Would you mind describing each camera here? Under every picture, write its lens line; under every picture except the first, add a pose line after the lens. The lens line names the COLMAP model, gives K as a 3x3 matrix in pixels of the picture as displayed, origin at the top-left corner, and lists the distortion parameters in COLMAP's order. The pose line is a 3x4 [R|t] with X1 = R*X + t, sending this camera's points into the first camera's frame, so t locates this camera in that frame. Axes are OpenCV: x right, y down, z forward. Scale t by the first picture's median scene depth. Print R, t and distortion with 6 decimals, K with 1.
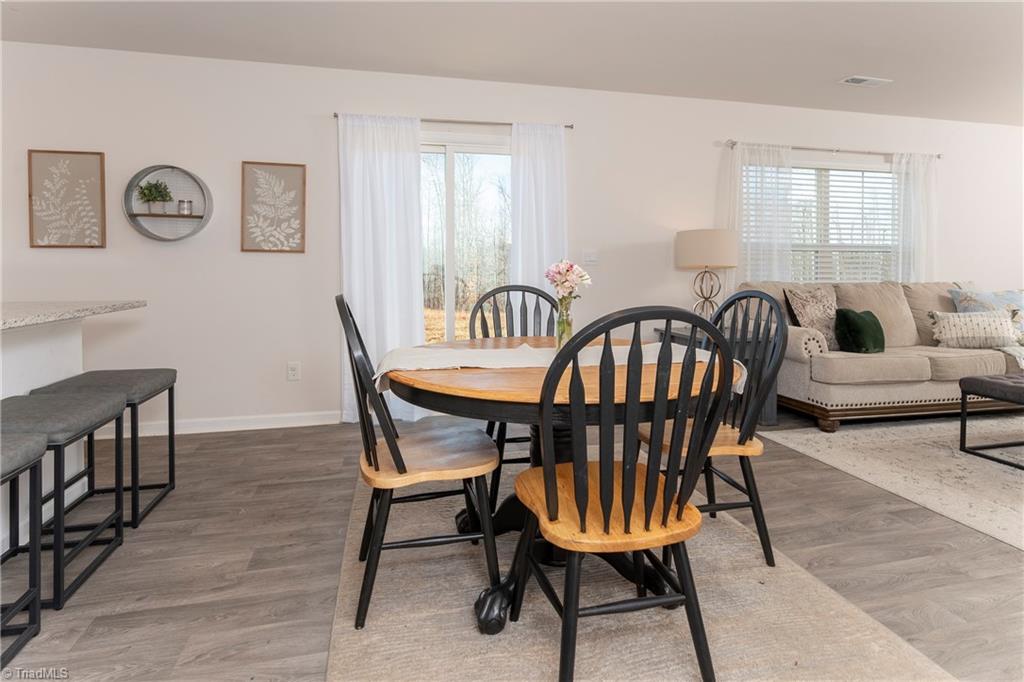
lens RADIAL K [[543.6, 0, 517.0], [0, 543.6, 273.8], [0, 0, 1]] dist [0.000652, 0.000438]
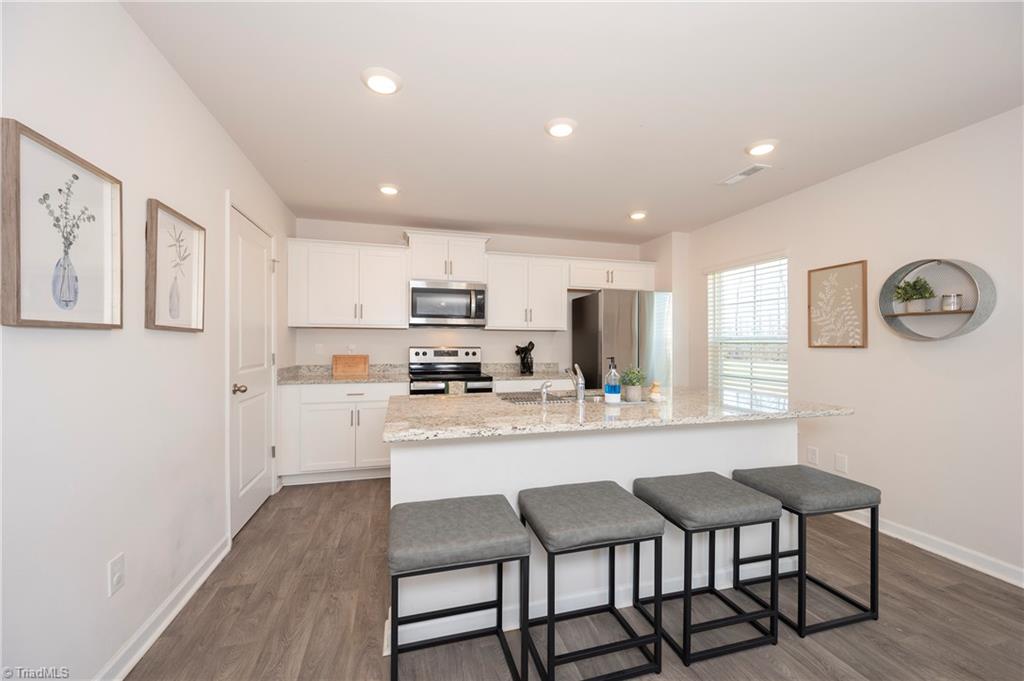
lens RADIAL K [[403.2, 0, 512.0], [0, 403.2, 340.5], [0, 0, 1]] dist [0.000080, -0.000031]
pose [[0.025688, -0.007409, -0.999643, 0.026626], [-0.012998, 0.999886, -0.007745, -0.046659], [0.999585, 0.013192, 0.025589, 0.274743]]
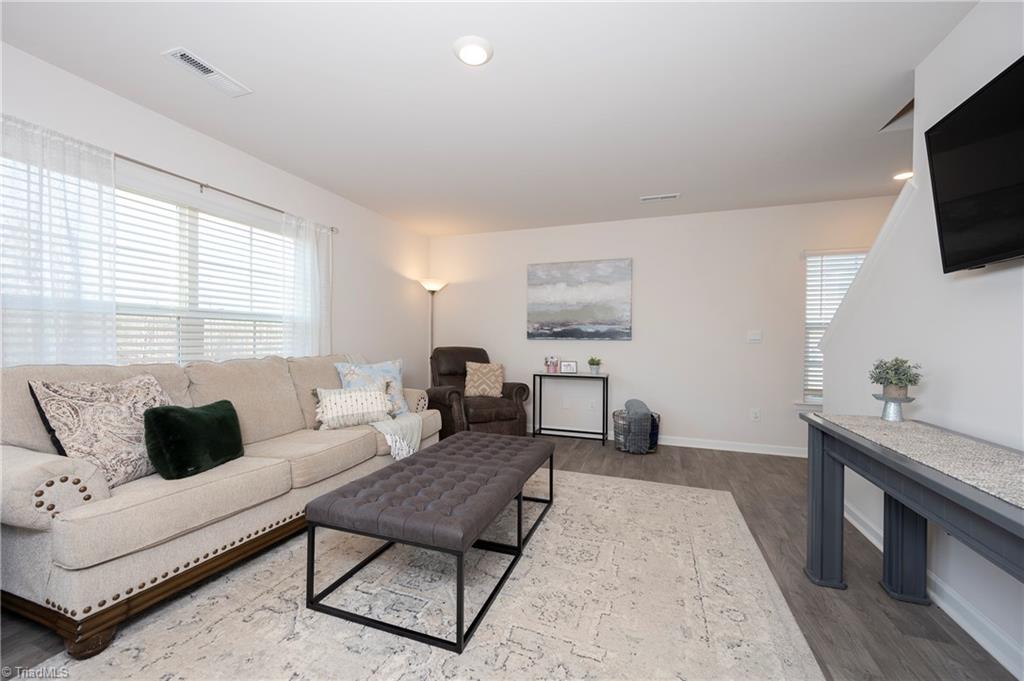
lens RADIAL K [[403.2, 0, 512.0], [0, 403.2, 340.5], [0, 0, 1]] dist [0.000080, -0.000031]
pose [[0.558751, -0.001348, 0.829335, 0.478329], [0.000685, 0.999999, 0.001164, -0.014664], [-0.829335, -0.000083, 0.558751, 0.438248]]
